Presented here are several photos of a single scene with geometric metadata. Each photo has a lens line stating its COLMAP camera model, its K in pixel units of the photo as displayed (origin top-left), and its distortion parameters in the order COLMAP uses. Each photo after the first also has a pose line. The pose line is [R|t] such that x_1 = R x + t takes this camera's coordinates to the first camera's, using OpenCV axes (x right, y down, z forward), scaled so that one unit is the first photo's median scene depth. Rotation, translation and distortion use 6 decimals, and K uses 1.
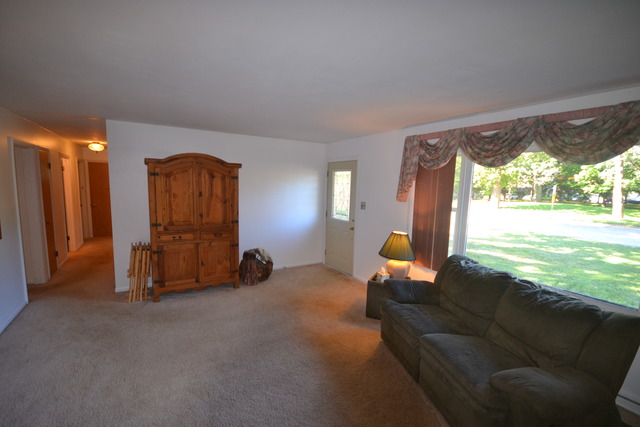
lens RADIAL K [[284.8, 0, 315.3], [0, 284.8, 214.1], [0, 0, 1]] dist [-0.001298, -0.000568]
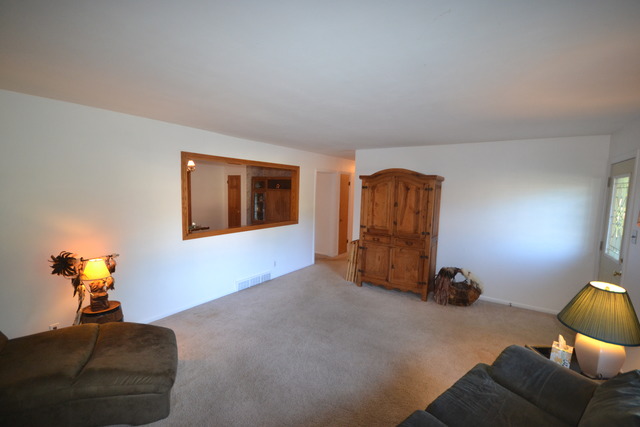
lens RADIAL K [[284.8, 0, 313.8], [0, 284.8, 211.2], [0, 0, 1]] dist [-0.001298, -0.000568]
pose [[0.425559, 0.059299, -0.902986, 0.471529], [-0.110389, 0.993800, 0.013239, -0.022145], [0.898173, 0.094046, 0.429466, 0.221072]]
